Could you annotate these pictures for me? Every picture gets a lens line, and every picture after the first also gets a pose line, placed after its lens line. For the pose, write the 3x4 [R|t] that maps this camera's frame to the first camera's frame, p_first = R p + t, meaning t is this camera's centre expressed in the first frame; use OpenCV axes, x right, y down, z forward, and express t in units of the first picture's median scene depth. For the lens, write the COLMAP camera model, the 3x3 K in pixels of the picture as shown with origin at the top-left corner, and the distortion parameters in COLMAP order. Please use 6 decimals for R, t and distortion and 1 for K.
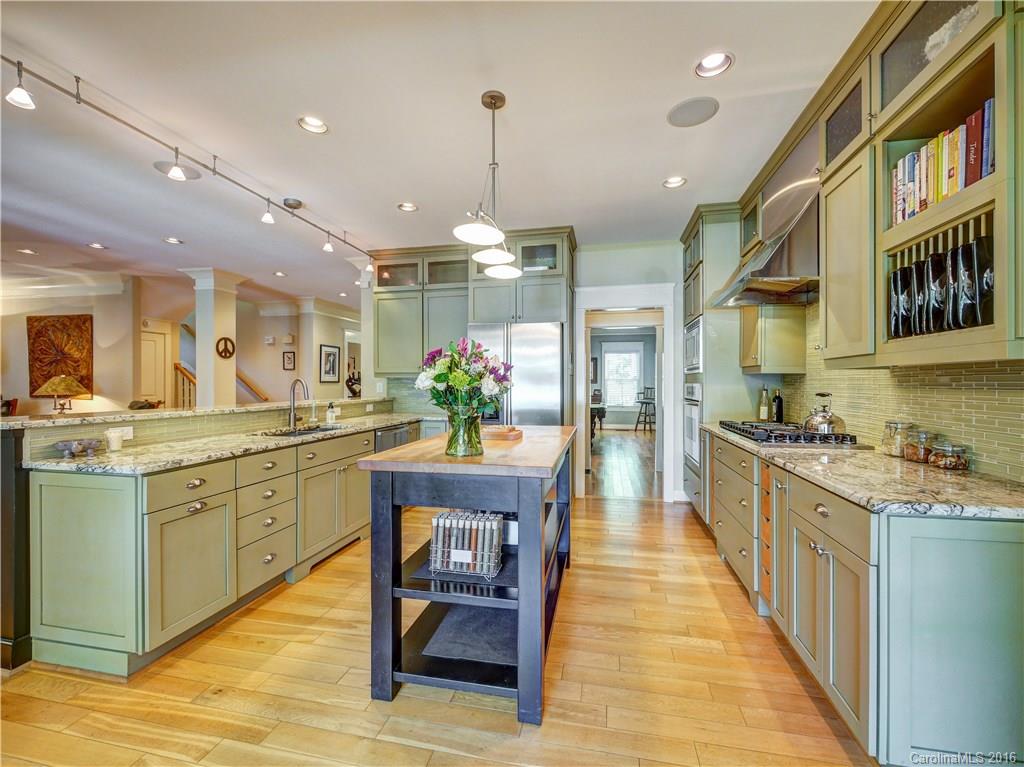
lens RADIAL K [[436.9, 0, 512.0], [0, 436.9, 383.5], [0, 0, 1]] dist [-0.000979, -0.000417]
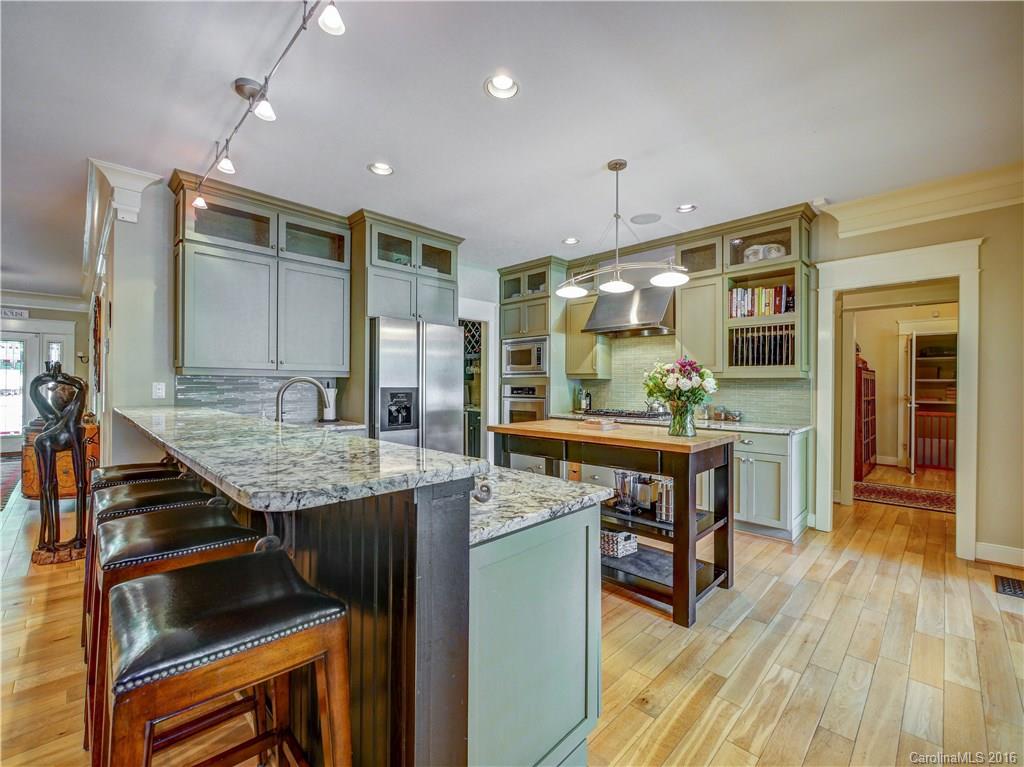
lens RADIAL K [[436.9, 0, 512.0], [0, 436.9, 383.5], [0, 0, 1]] dist [-0.000979, -0.000417]
pose [[0.543394, 0.003466, 0.839470, -1.599642], [-0.004080, 0.999991, -0.001487, -0.003300], [-0.839468, -0.002617, 0.543403, 0.691228]]
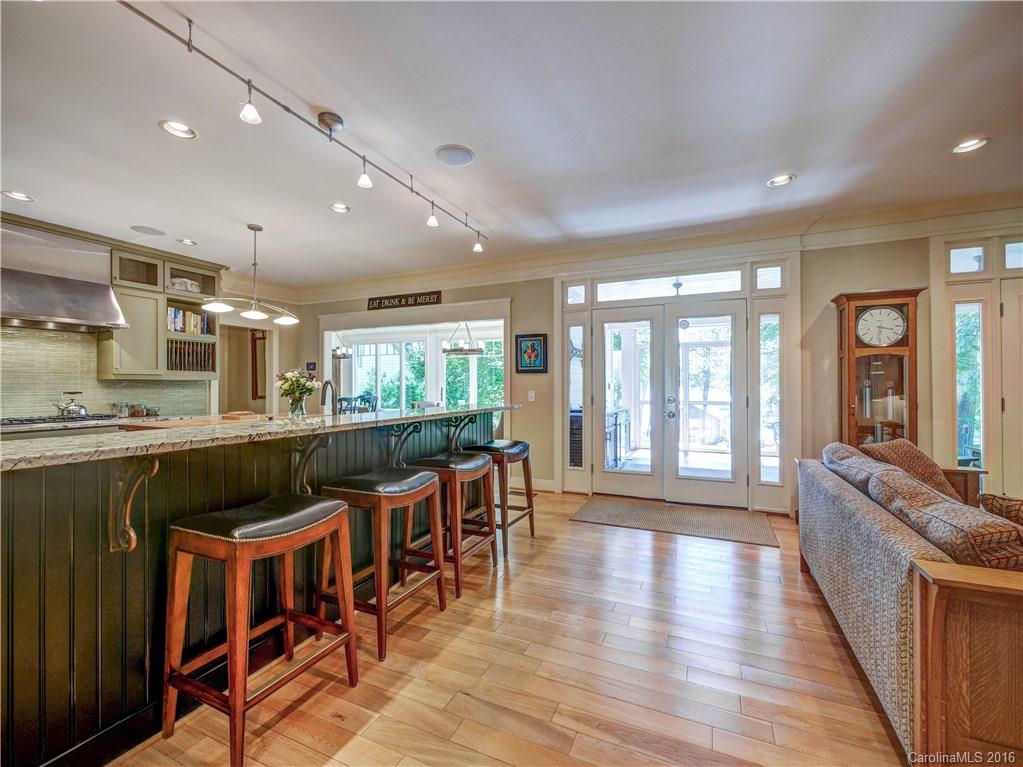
lens RADIAL K [[436.5, 0, 511.5], [0, 436.5, 383.5], [0, 0, 1]] dist [-0.000979, -0.000417]
pose [[-0.976575, 0.006043, 0.215091, -1.787391], [0.005173, 0.999976, -0.004610, 0.006509], [-0.215113, -0.003390, -0.976583, 3.120431]]
